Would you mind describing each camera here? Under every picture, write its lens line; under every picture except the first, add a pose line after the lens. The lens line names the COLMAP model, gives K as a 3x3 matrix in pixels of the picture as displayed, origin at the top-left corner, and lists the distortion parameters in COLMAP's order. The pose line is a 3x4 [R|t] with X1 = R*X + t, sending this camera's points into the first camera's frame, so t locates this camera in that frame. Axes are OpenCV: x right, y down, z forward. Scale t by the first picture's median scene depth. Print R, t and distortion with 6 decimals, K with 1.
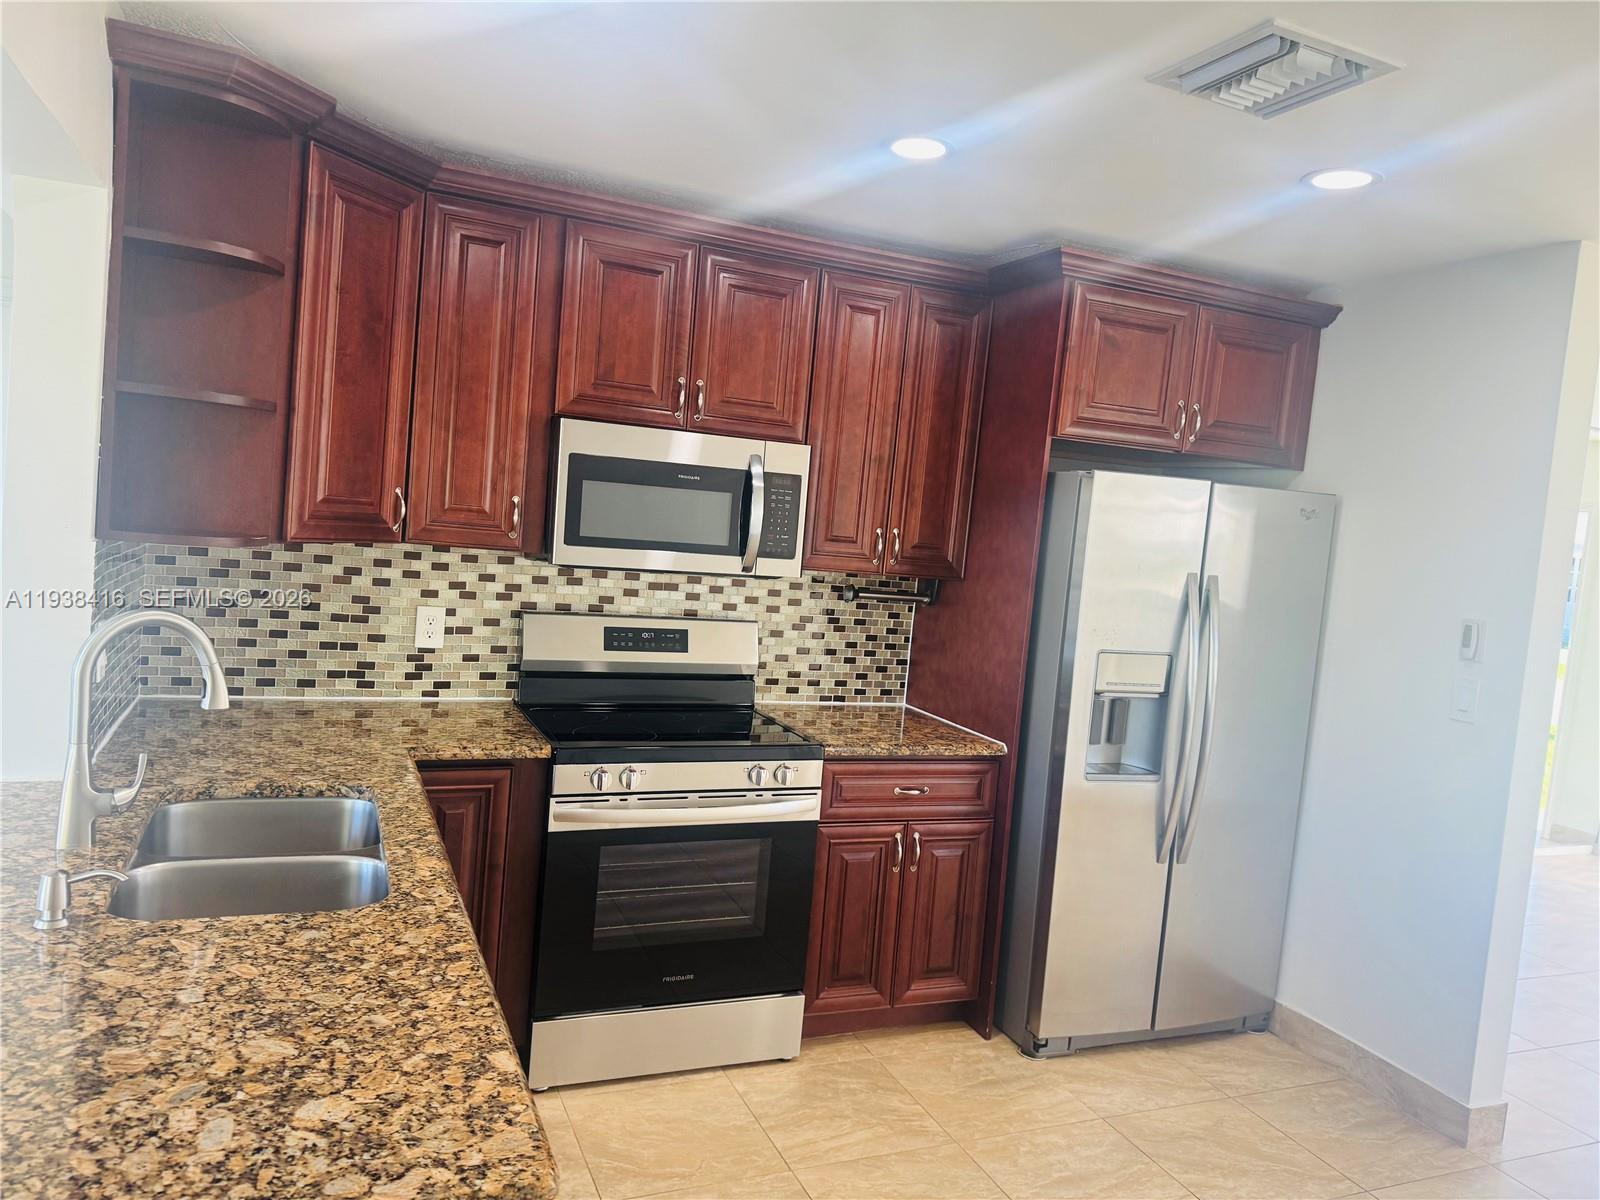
lens RADIAL K [[1134.8, 0, 809.4], [0, 1134.8, 598.8], [0, 0, 1]] dist [0.032646, -0.027012]
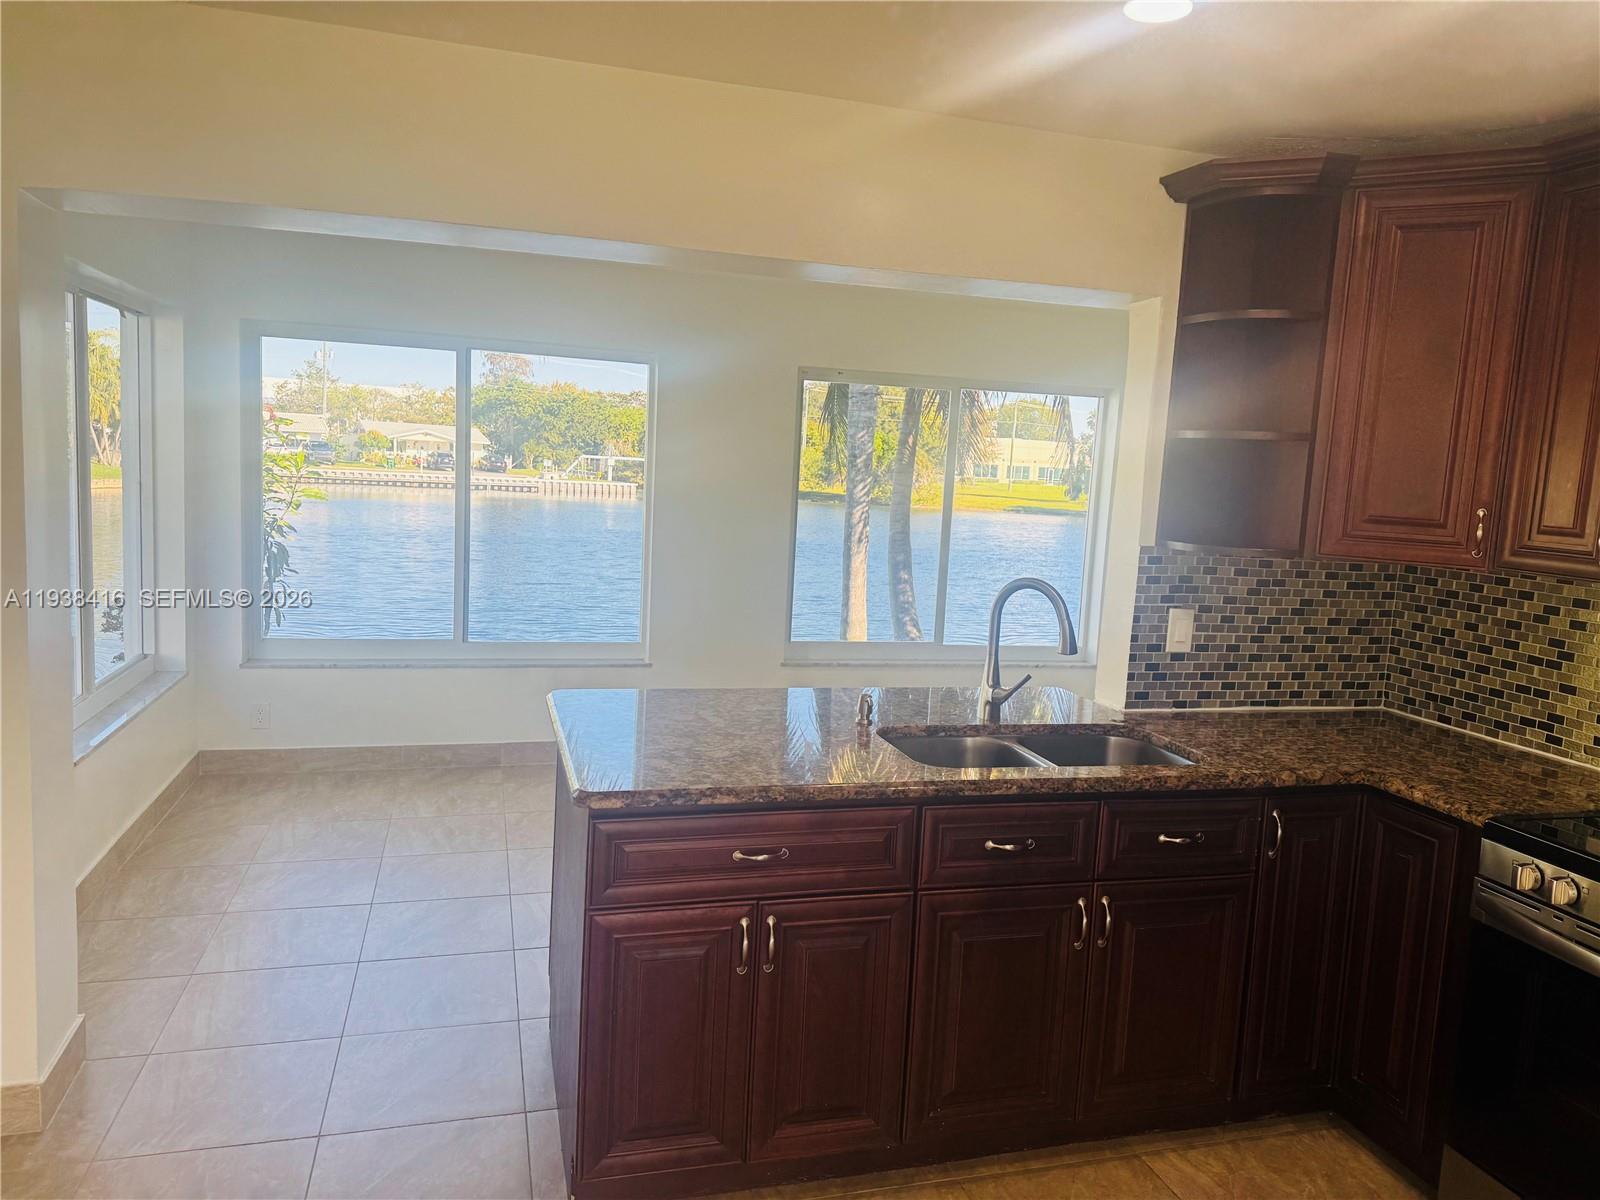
lens RADIAL K [[1134.8, 0, 807.3], [0, 1134.8, 593.8], [0, 0, 1]] dist [0.032646, -0.027012]
pose [[-0.116926, 0.017690, -0.992983, 0.563920], [-0.141460, 0.989350, 0.034282, 0.014803], [0.983014, 0.144476, -0.113178, 0.525750]]
